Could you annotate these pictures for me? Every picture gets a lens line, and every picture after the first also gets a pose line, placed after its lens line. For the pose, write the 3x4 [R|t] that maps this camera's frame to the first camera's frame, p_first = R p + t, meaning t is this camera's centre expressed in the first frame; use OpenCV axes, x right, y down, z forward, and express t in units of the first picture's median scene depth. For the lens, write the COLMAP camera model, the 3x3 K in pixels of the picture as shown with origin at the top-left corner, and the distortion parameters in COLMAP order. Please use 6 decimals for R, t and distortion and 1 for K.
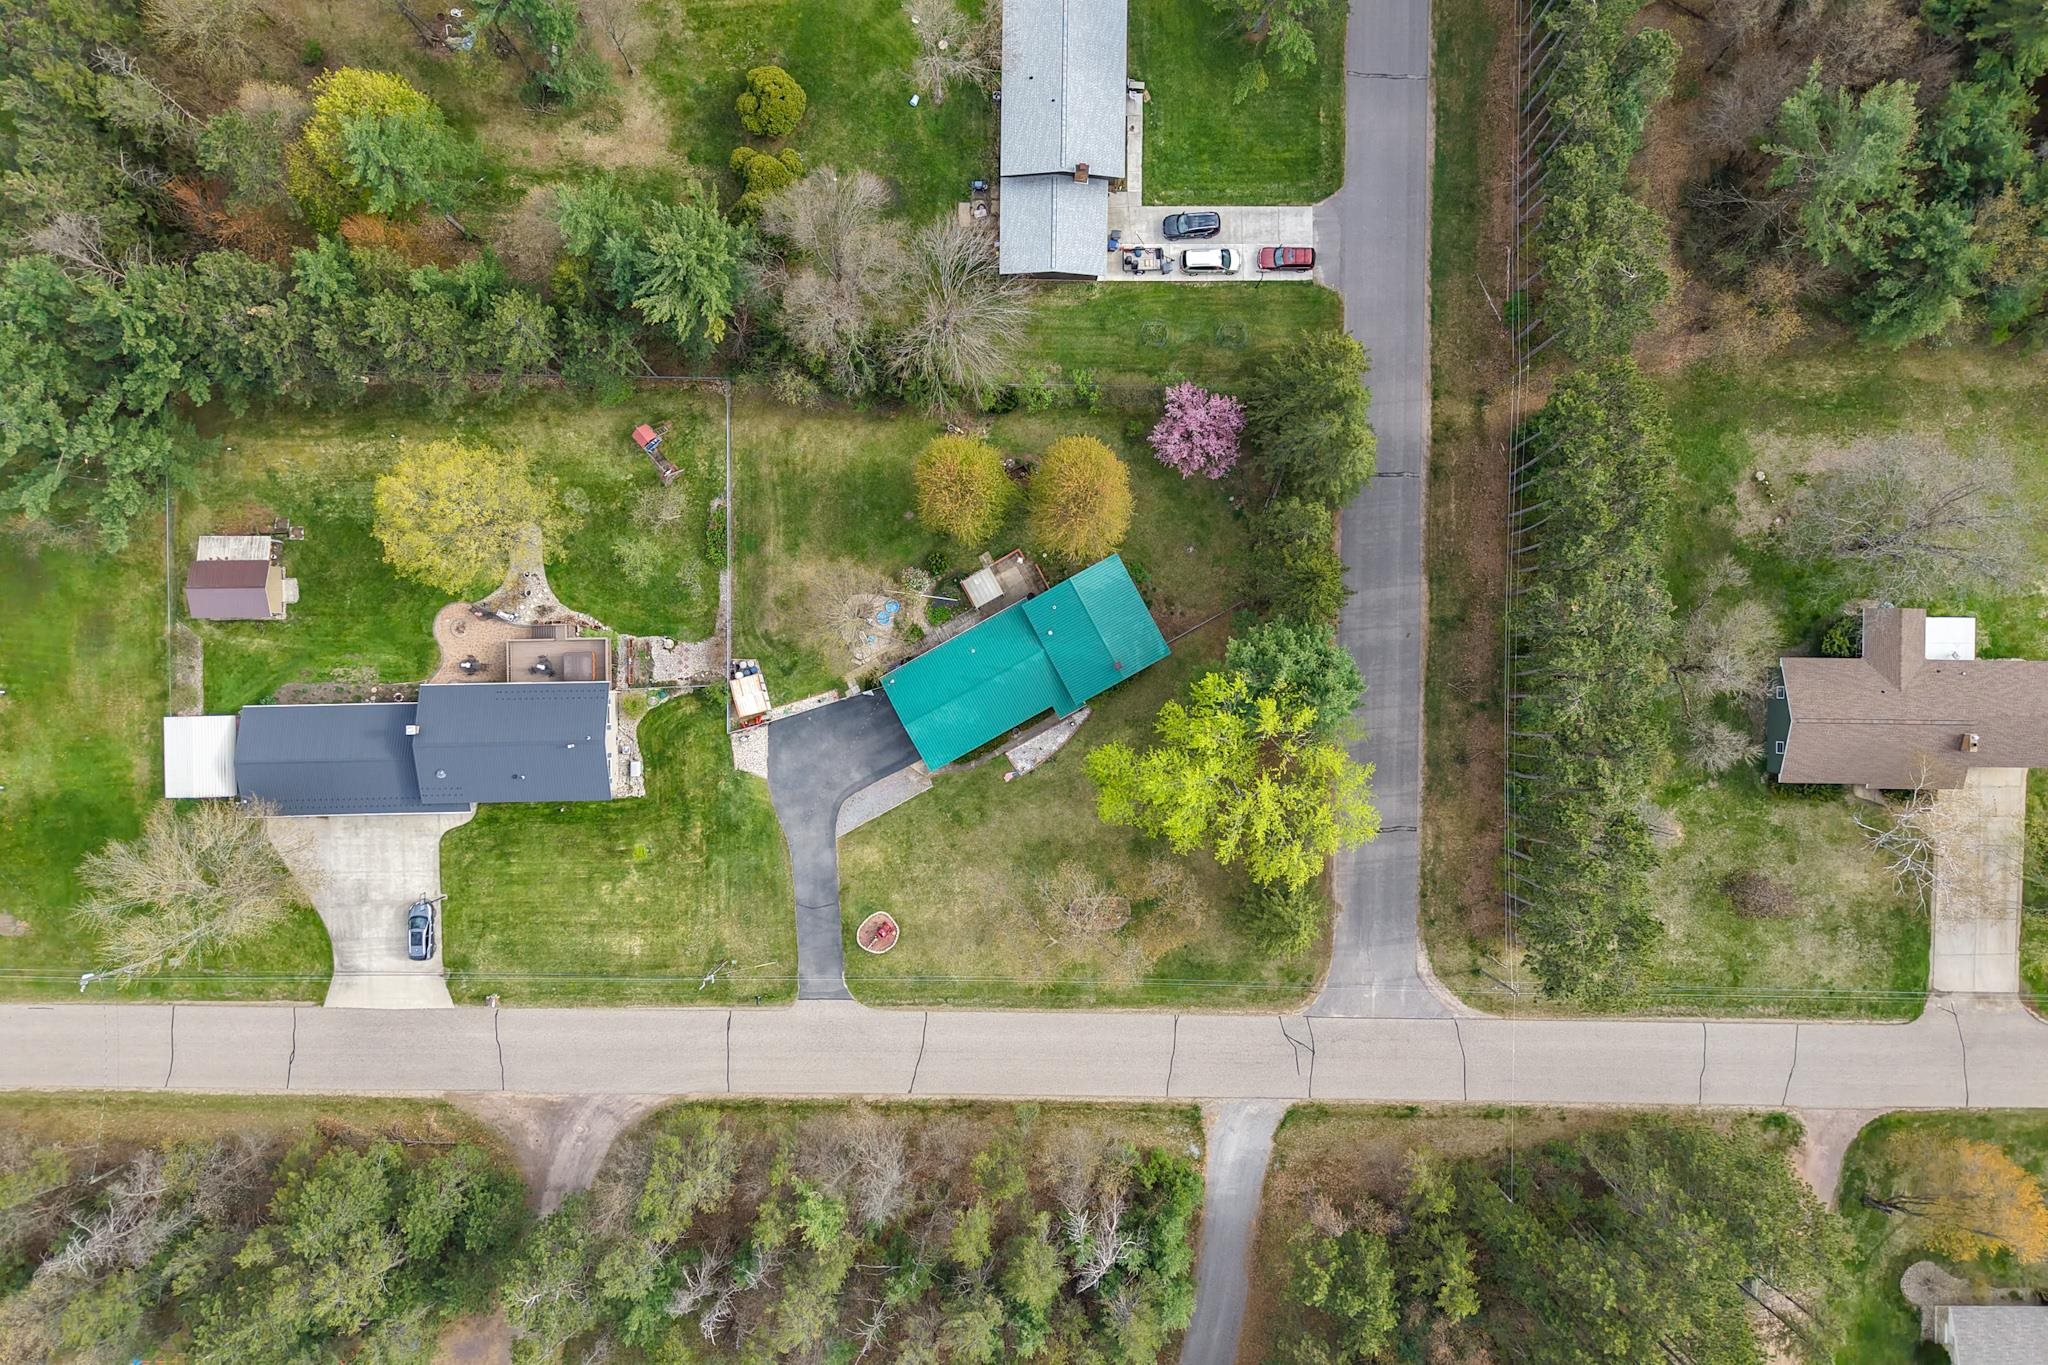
lens RADIAL K [[1350.7, 0, 1024.0], [0, 1350.7, 682.5], [0, 0, 1]] dist [0.048652, -0.057847]
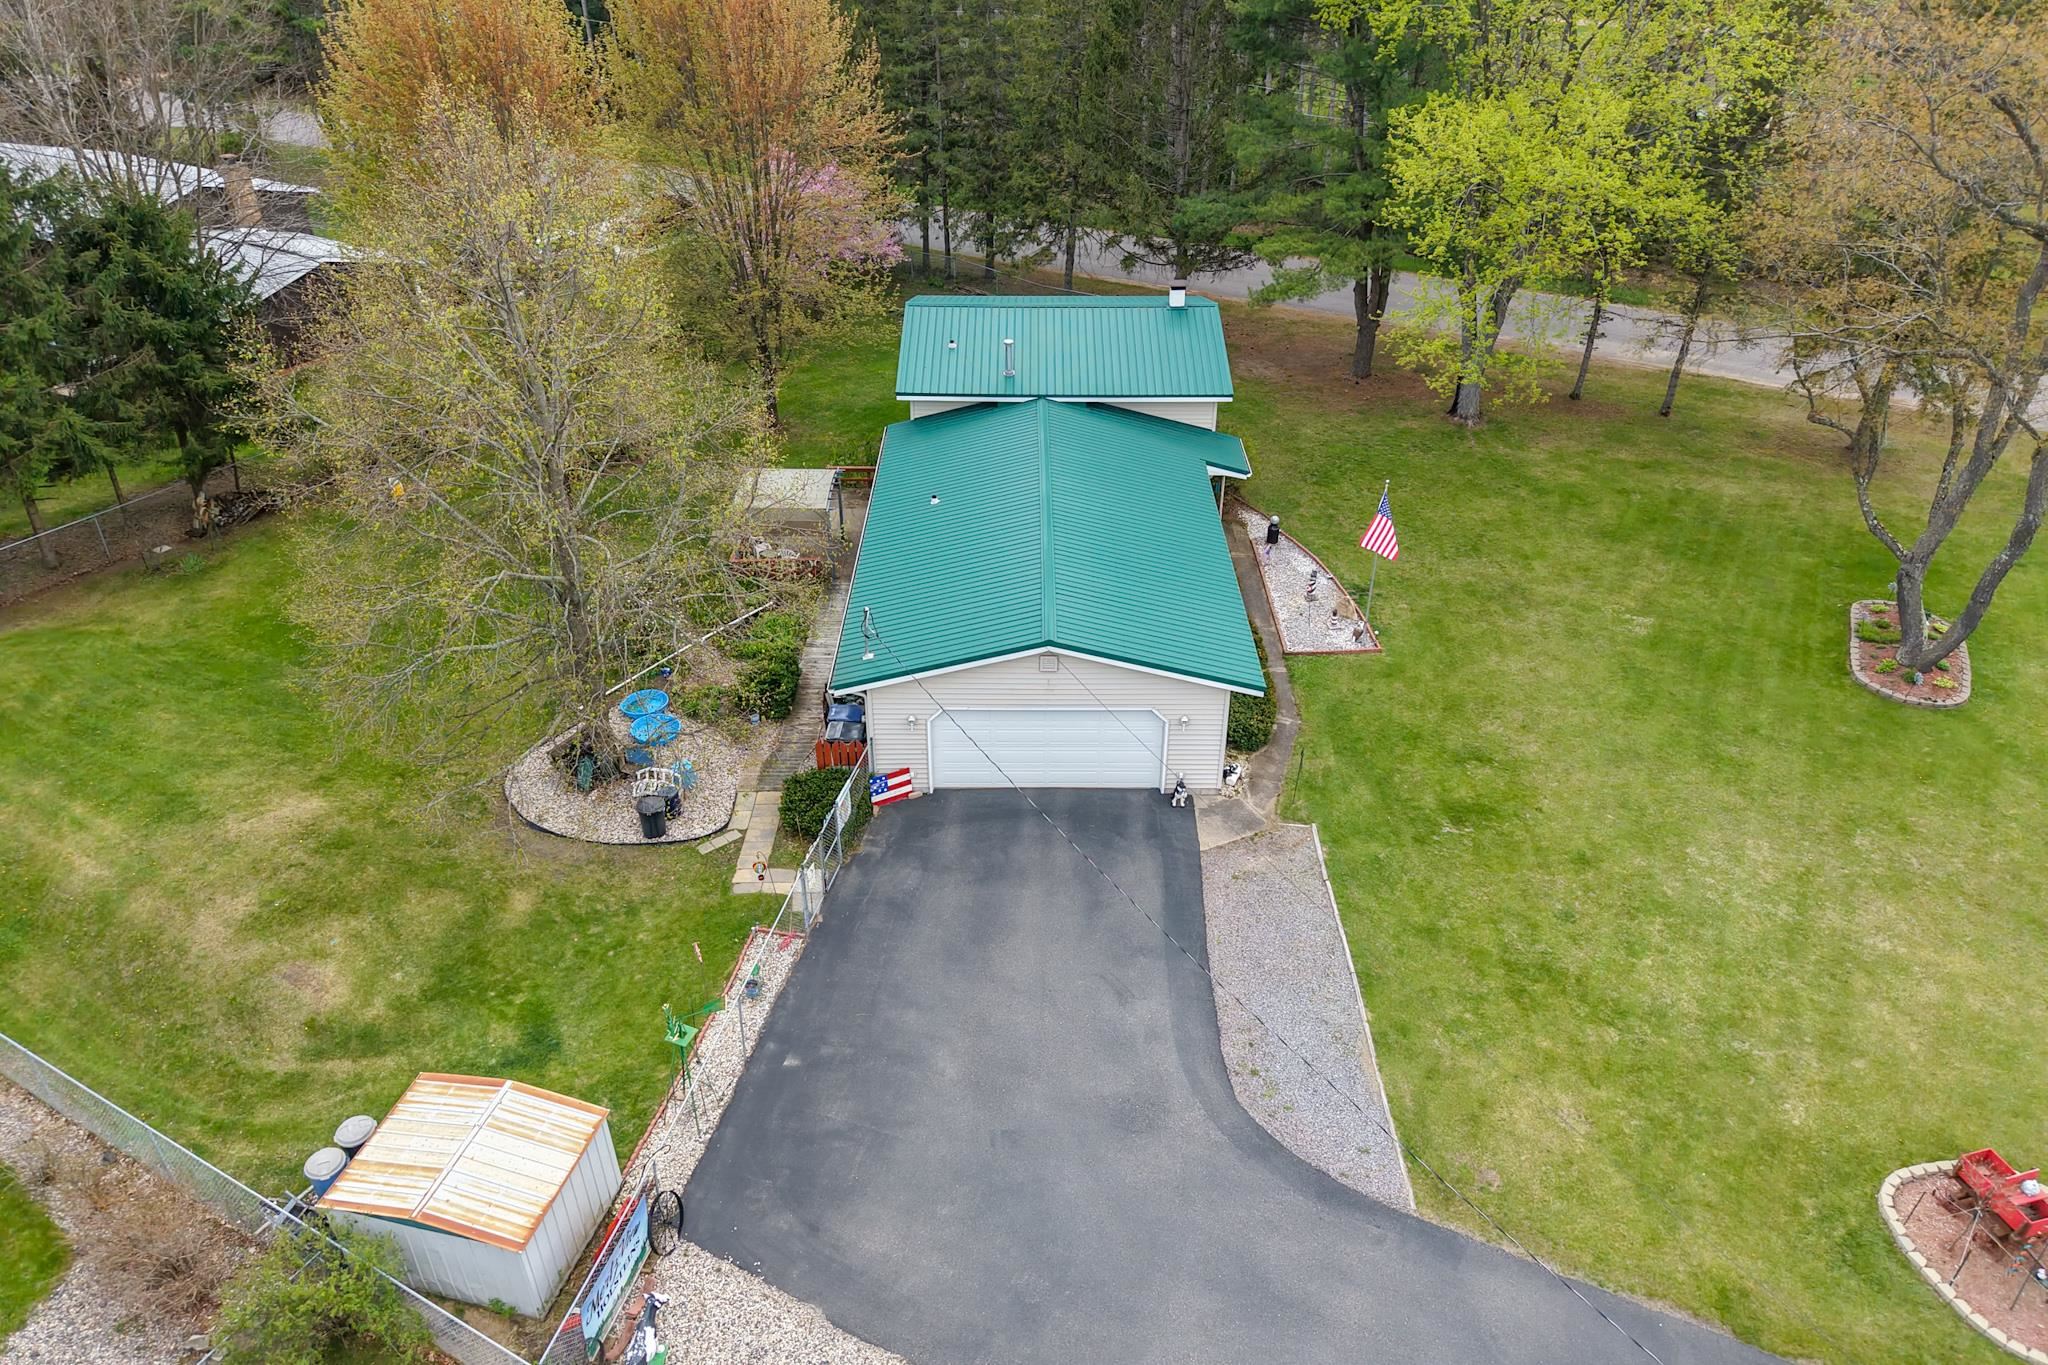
lens RADIAL K [[1375.8, 0, 1036.0], [0, 1375.8, 675.2], [0, 0, 1]] dist [0.023693, -0.025586]
pose [[0.478483, -0.486071, 0.731293, -0.263634], [0.878058, 0.257046, -0.403660, 0.127002], [0.008232, 0.835262, 0.549791, 0.839236]]
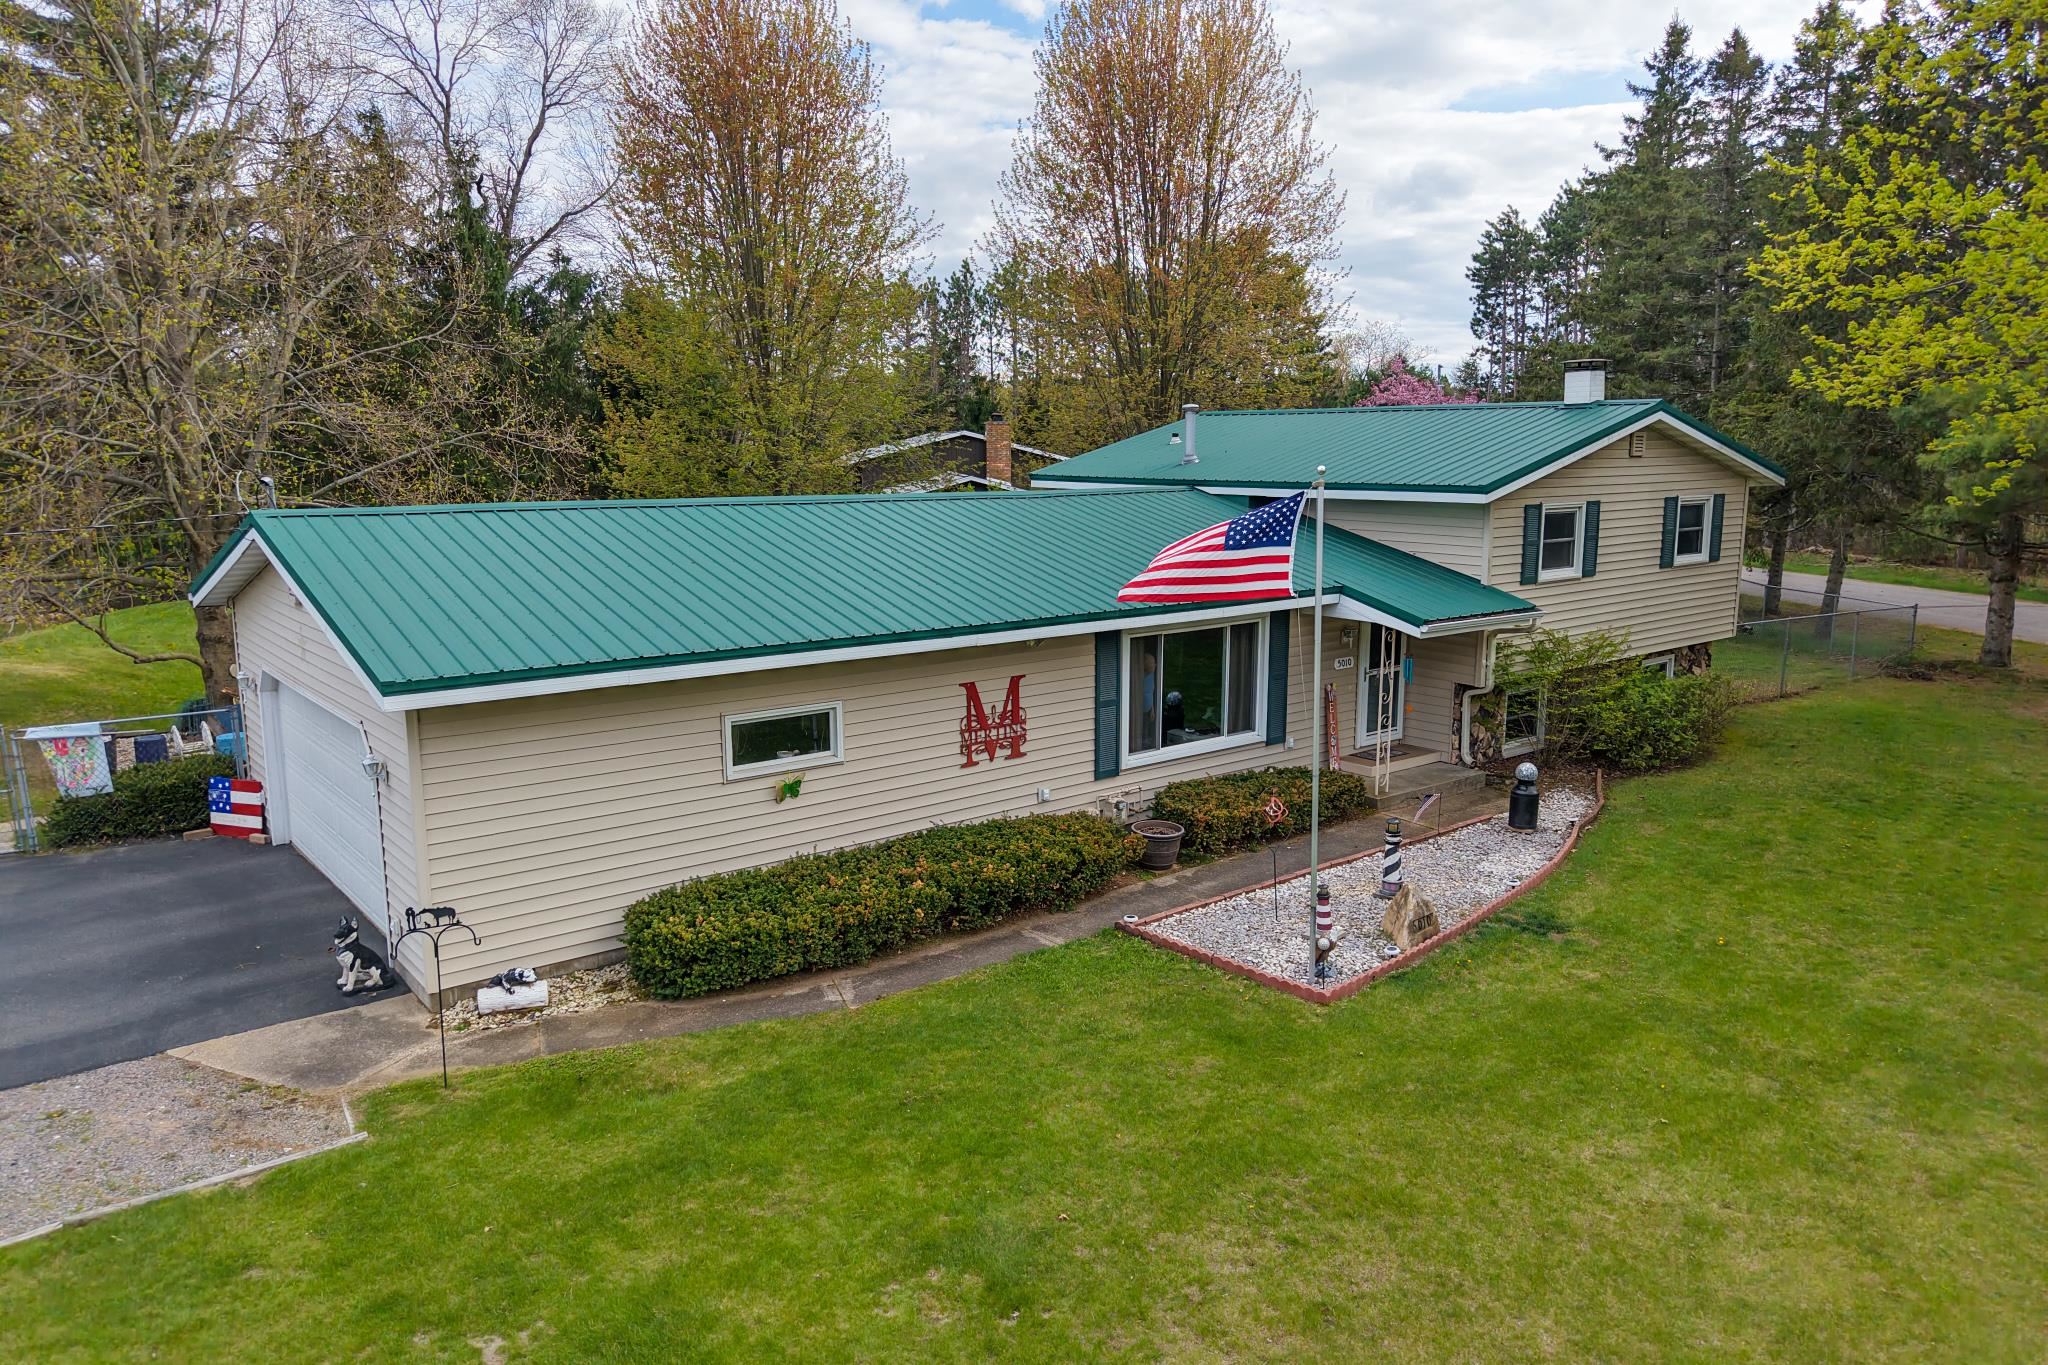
lens RADIAL K [[1375.8, 0, 1036.0], [0, 1375.8, 675.2], [0, 0, 1]] dist [0.023693, -0.025586]
pose [[0.982462, -0.058982, 0.176886, -0.041368], [0.184369, 0.165585, -0.968808, 0.162355], [0.027853, 0.984430, 0.173555, 0.959218]]
